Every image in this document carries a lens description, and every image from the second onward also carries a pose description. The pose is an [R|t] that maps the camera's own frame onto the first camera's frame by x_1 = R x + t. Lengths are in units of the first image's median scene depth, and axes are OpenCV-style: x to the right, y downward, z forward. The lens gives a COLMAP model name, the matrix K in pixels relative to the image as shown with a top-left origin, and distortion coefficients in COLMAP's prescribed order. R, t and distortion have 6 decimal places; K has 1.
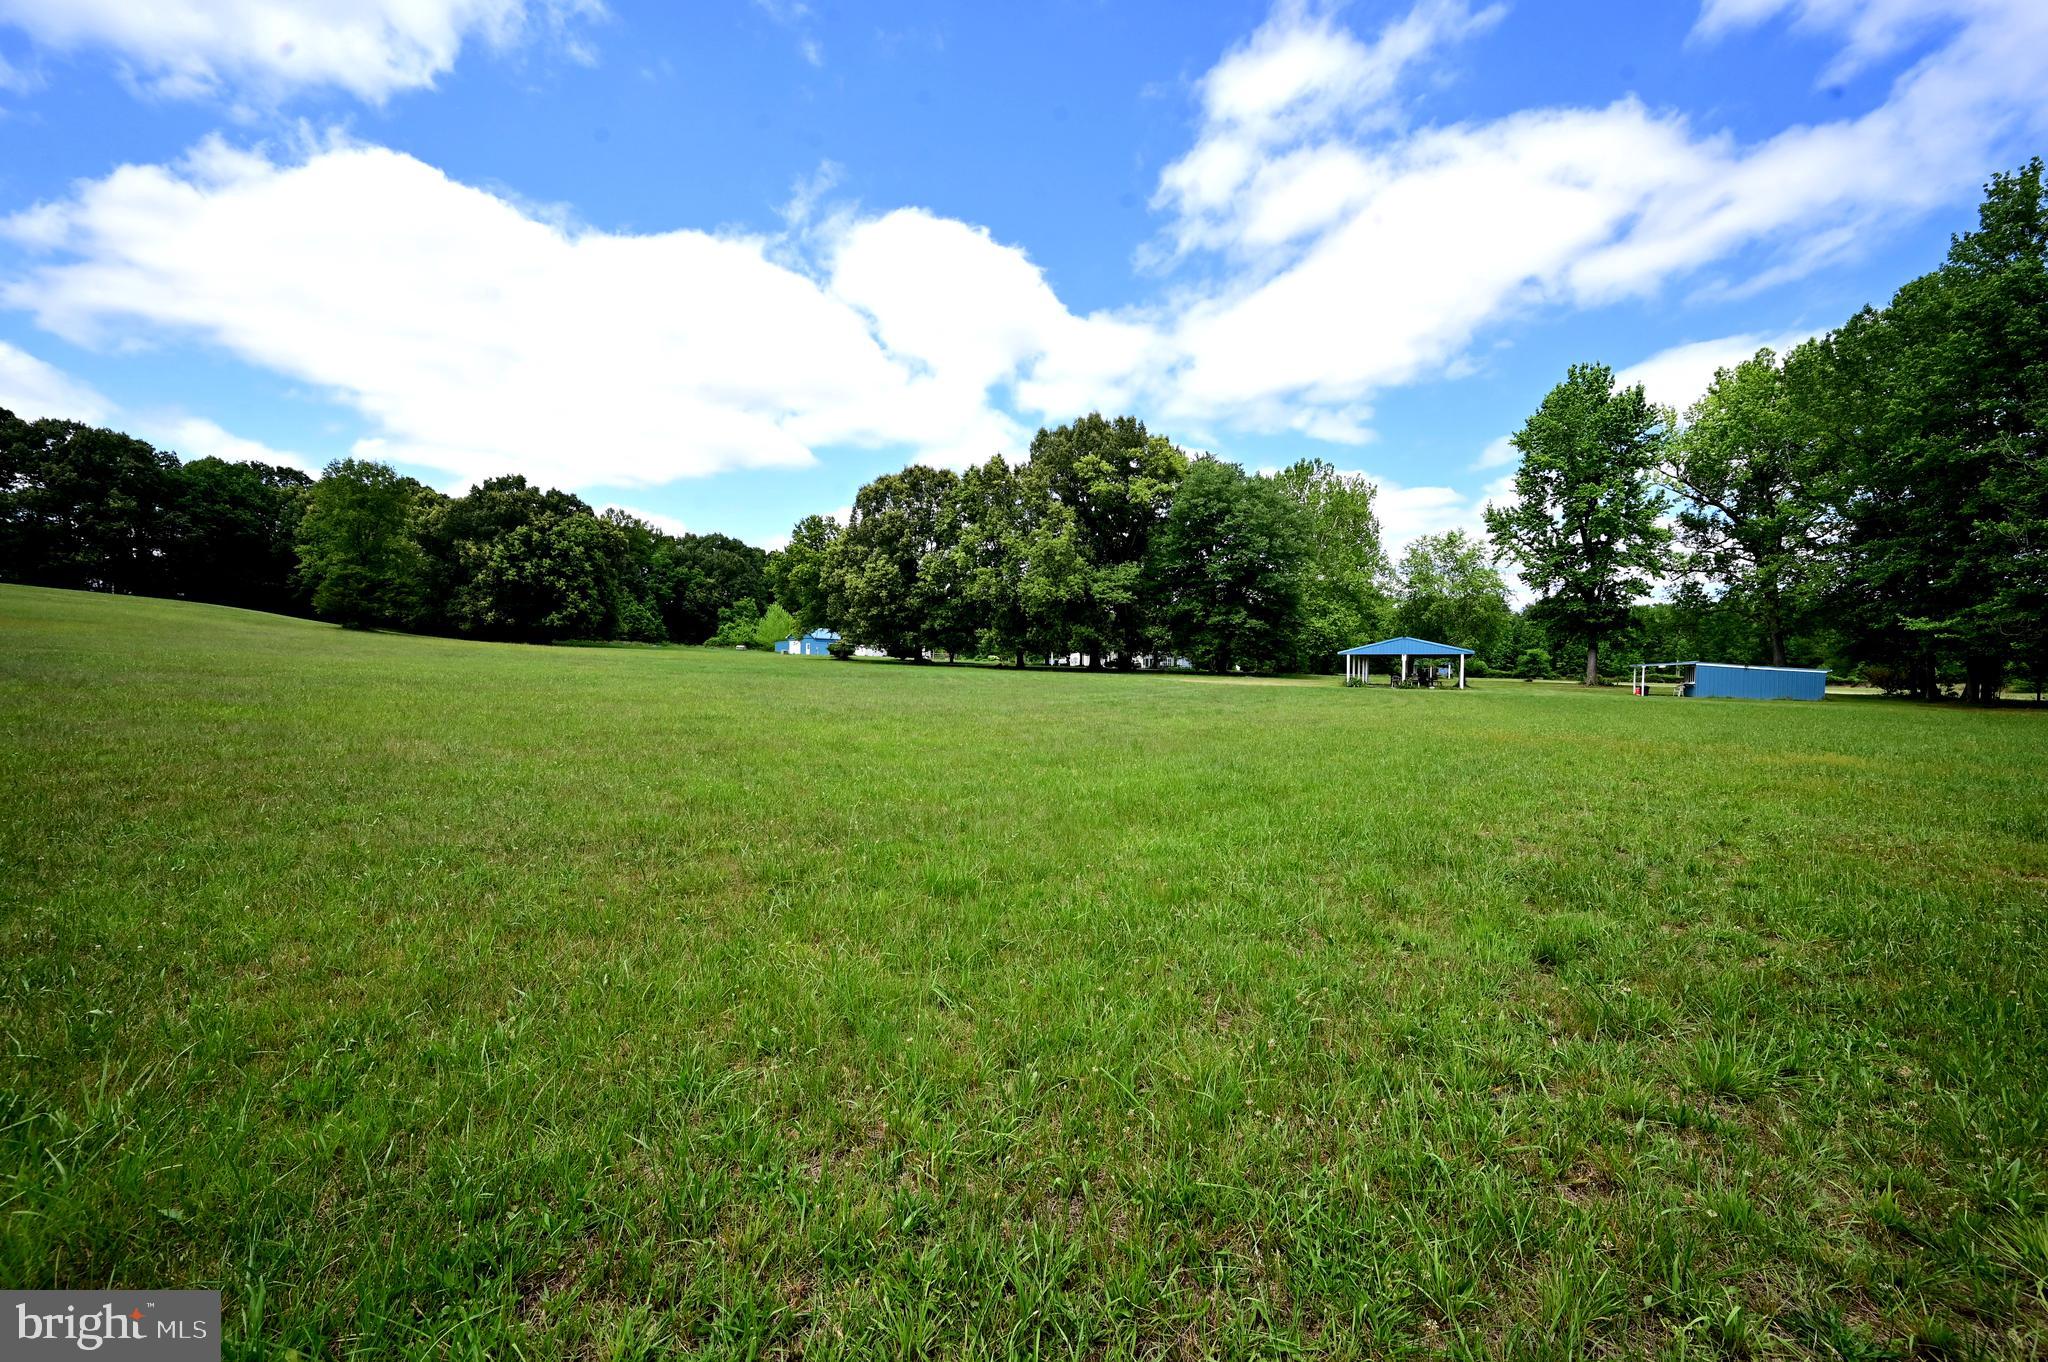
lens RADIAL K [[803.1, 0, 1054.1], [0, 803.1, 672.9], [0, 0, 1]] dist [-0.006781, 0.001107]
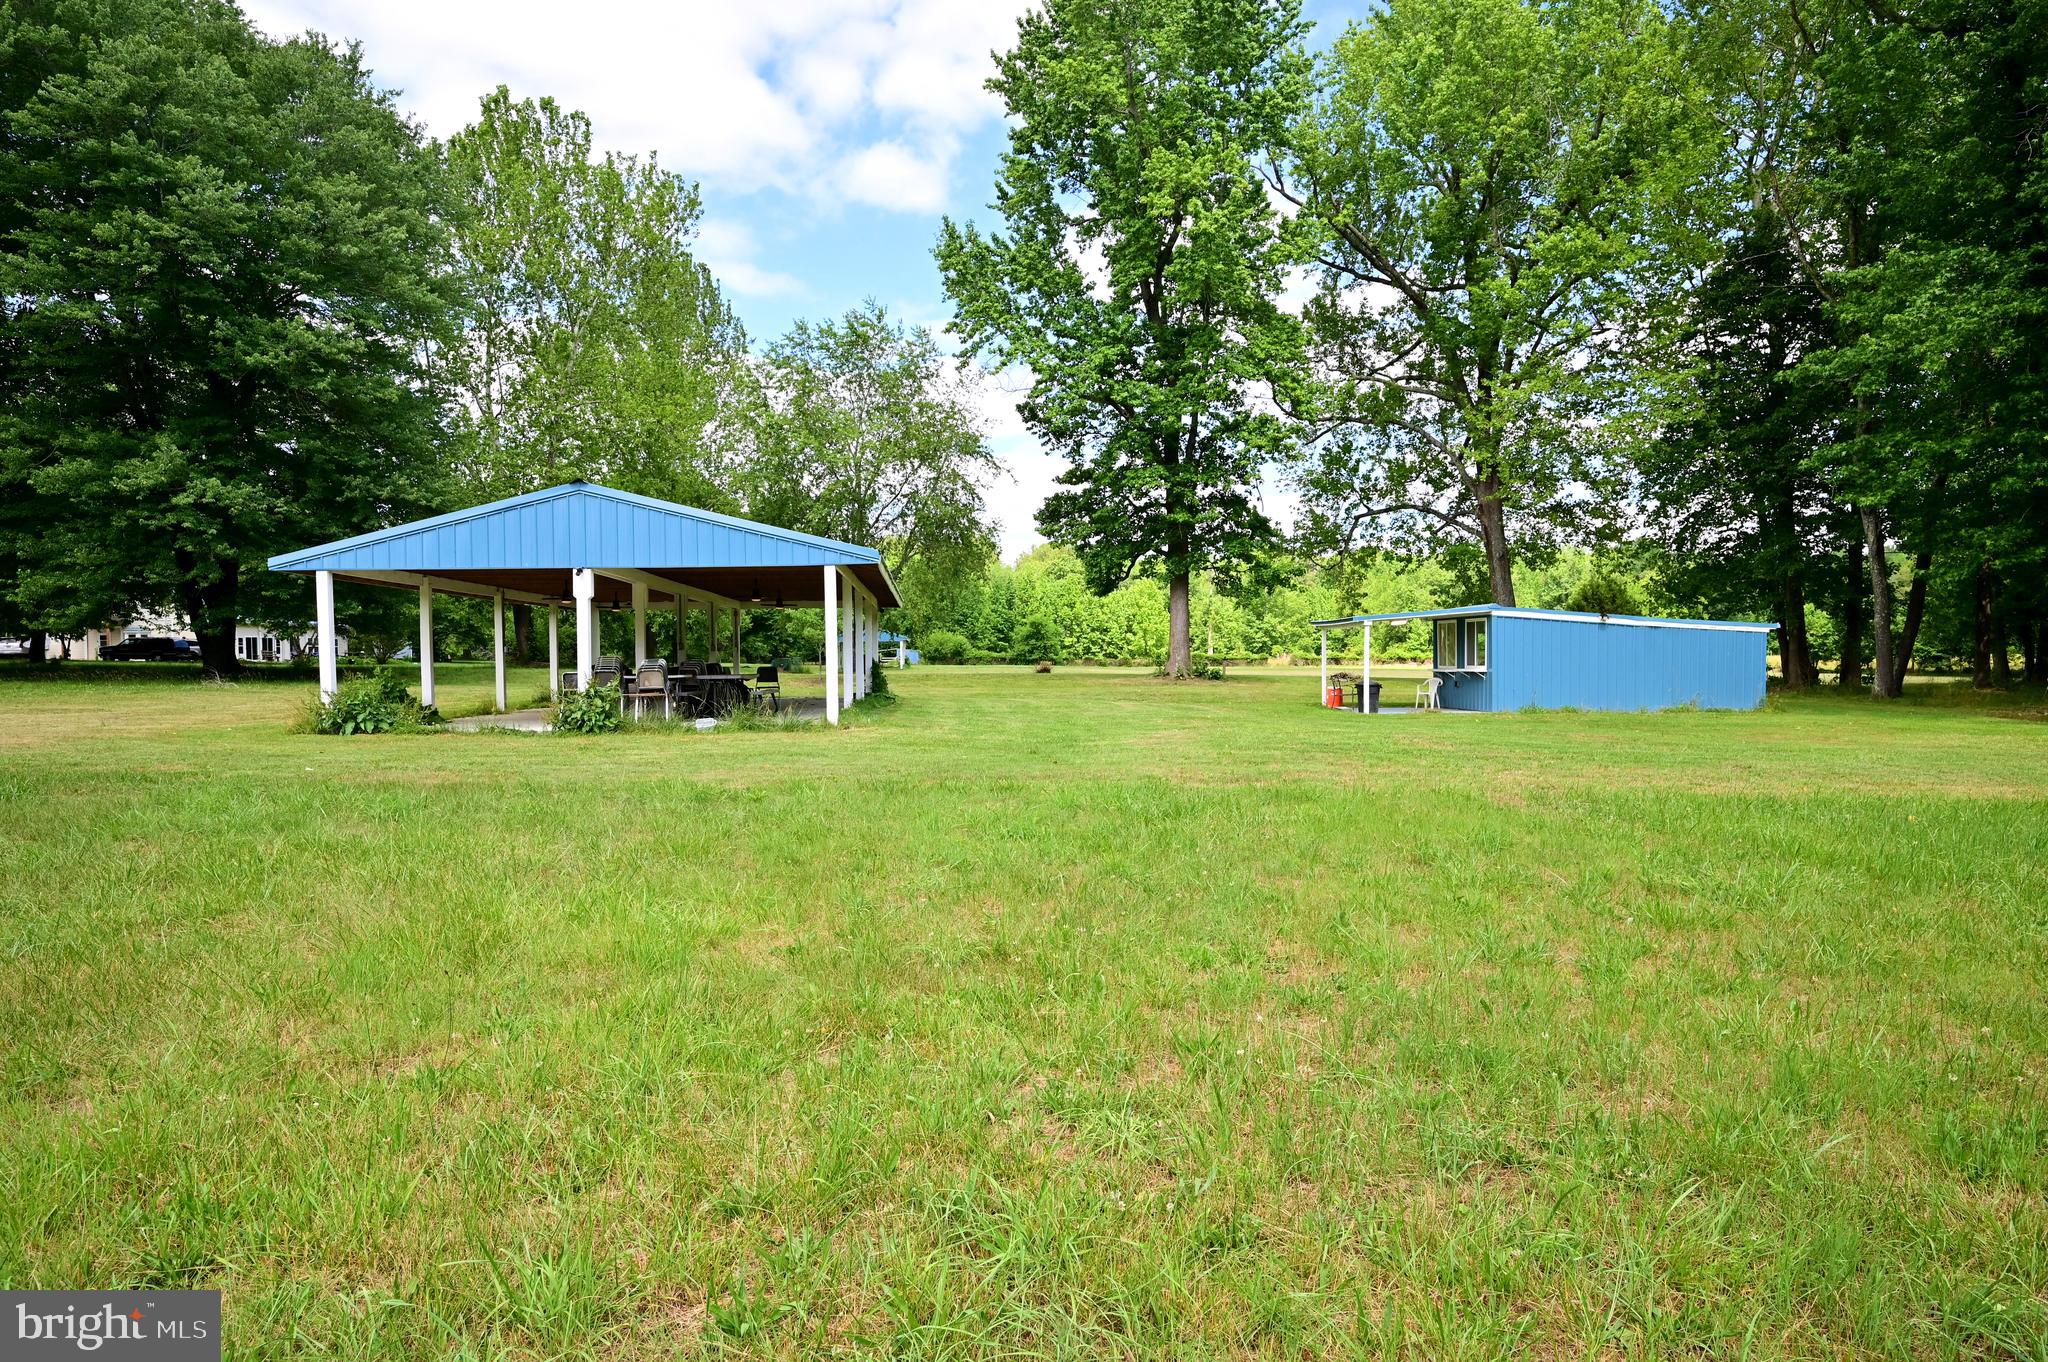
lens RADIAL K [[1229.9, 0, 1020.5], [0, 1229.9, 681.4], [0, 0, 1]] dist [-0.009843, 0.003792]
pose [[0.861686, -0.028728, 0.506629, 0.489939], [0.021555, 0.999567, 0.020018, 0.004807], [-0.506985, -0.006329, 0.861932, 0.863667]]
